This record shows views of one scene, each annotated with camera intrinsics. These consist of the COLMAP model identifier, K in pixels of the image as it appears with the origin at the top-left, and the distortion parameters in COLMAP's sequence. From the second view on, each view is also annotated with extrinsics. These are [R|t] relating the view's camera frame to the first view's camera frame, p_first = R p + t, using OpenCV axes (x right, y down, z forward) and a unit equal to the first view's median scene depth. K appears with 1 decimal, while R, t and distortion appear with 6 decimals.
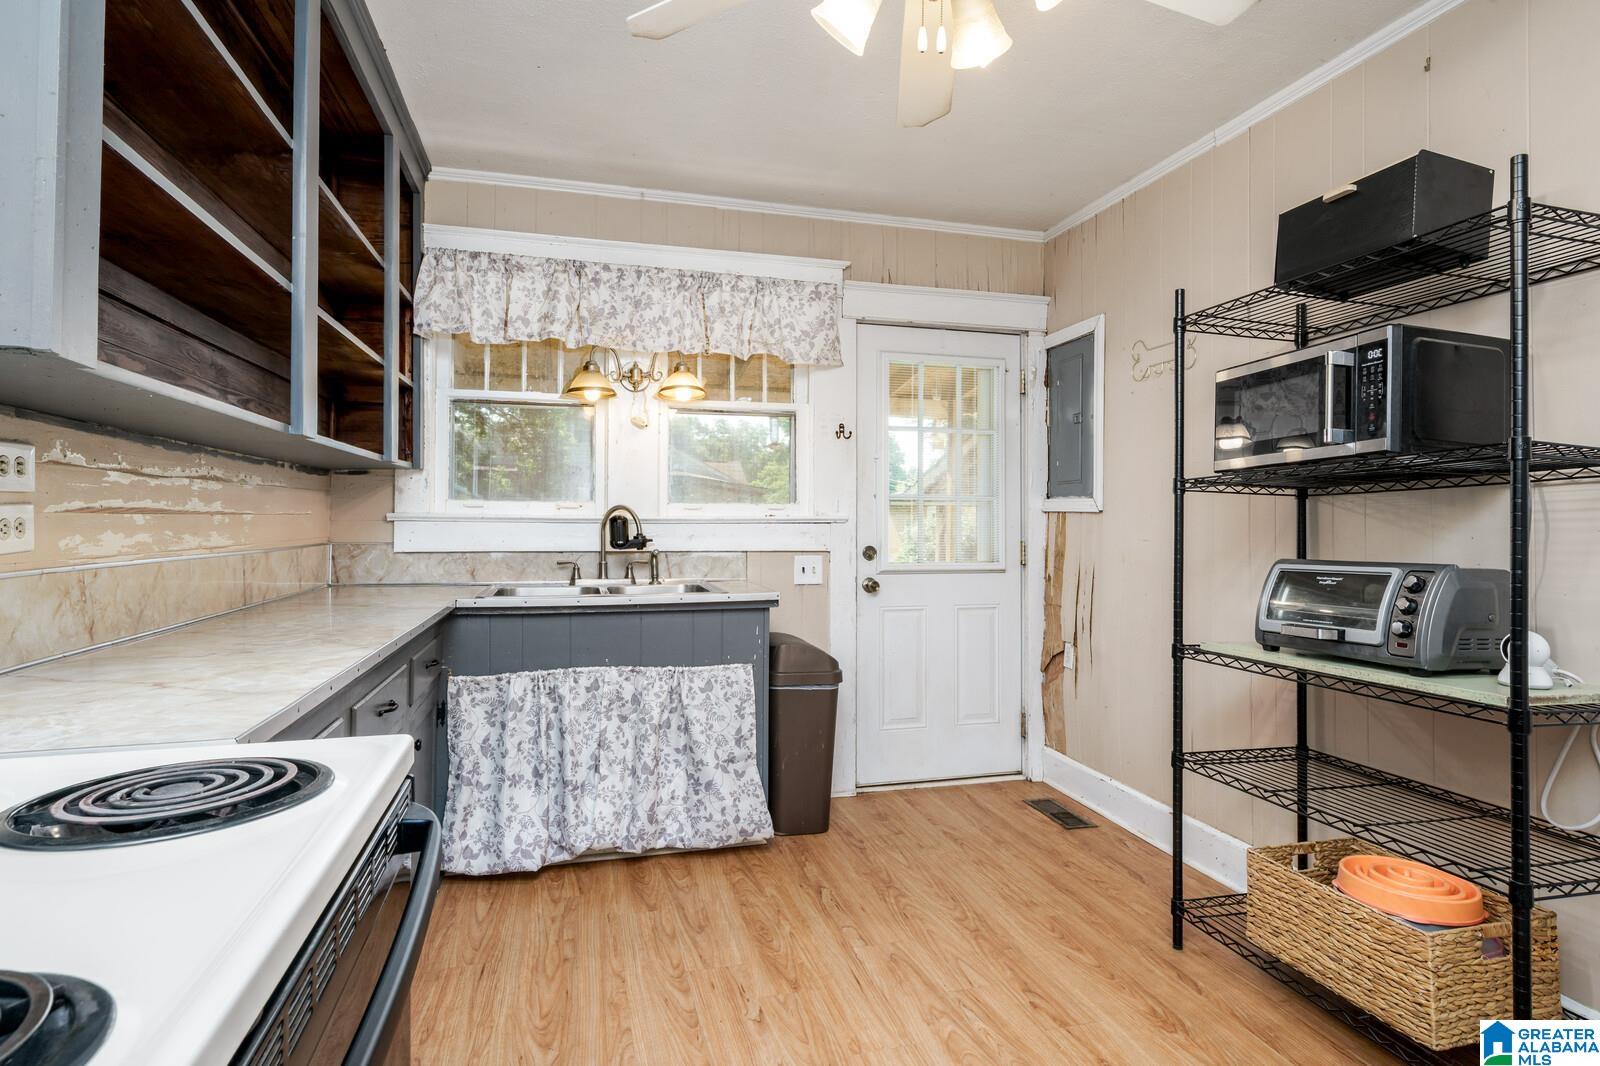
lens RADIAL K [[812.5, 0, 798.9], [0, 812.5, 527.3], [0, 0, 1]] dist [0.001987, 0.001526]
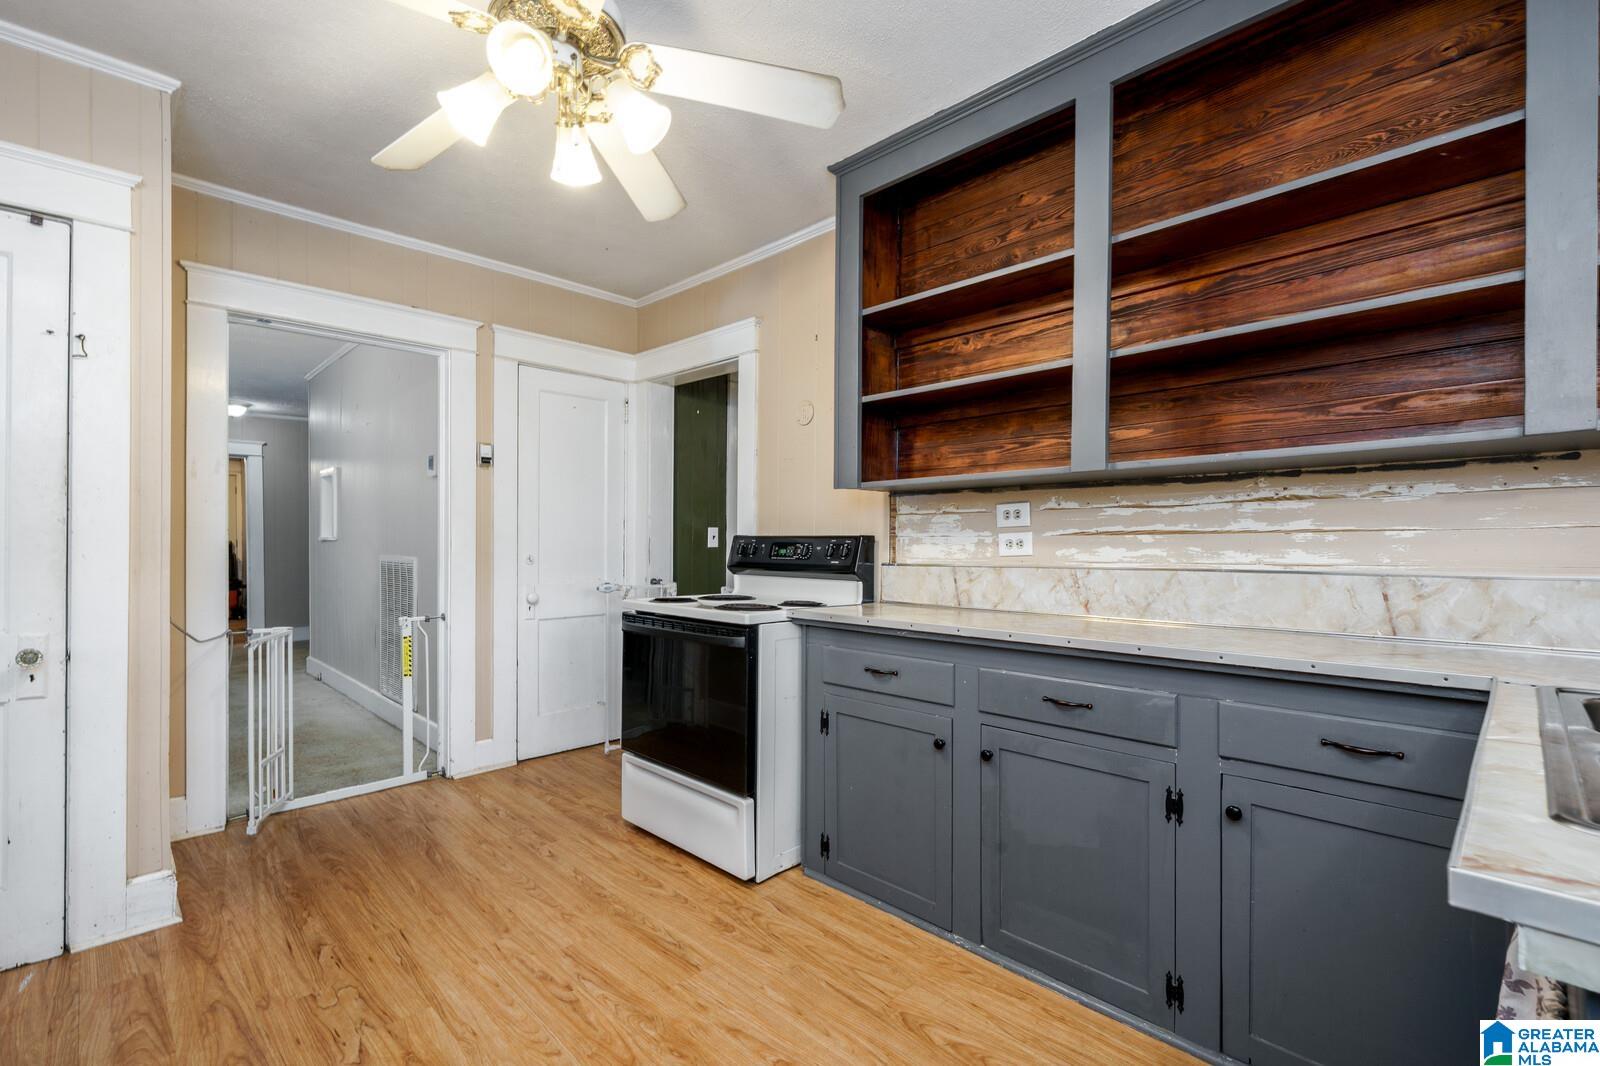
lens RADIAL K [[712.0, 0, 796.2], [0, 712.0, 539.1], [0, 0, 1]] dist [-0.000540, -0.000023]
pose [[-0.871626, -0.003630, -0.490158, 0.340094], [-0.003522, 0.999993, -0.001143, -0.005838], [0.490159, 0.000731, -0.871633, 1.843315]]
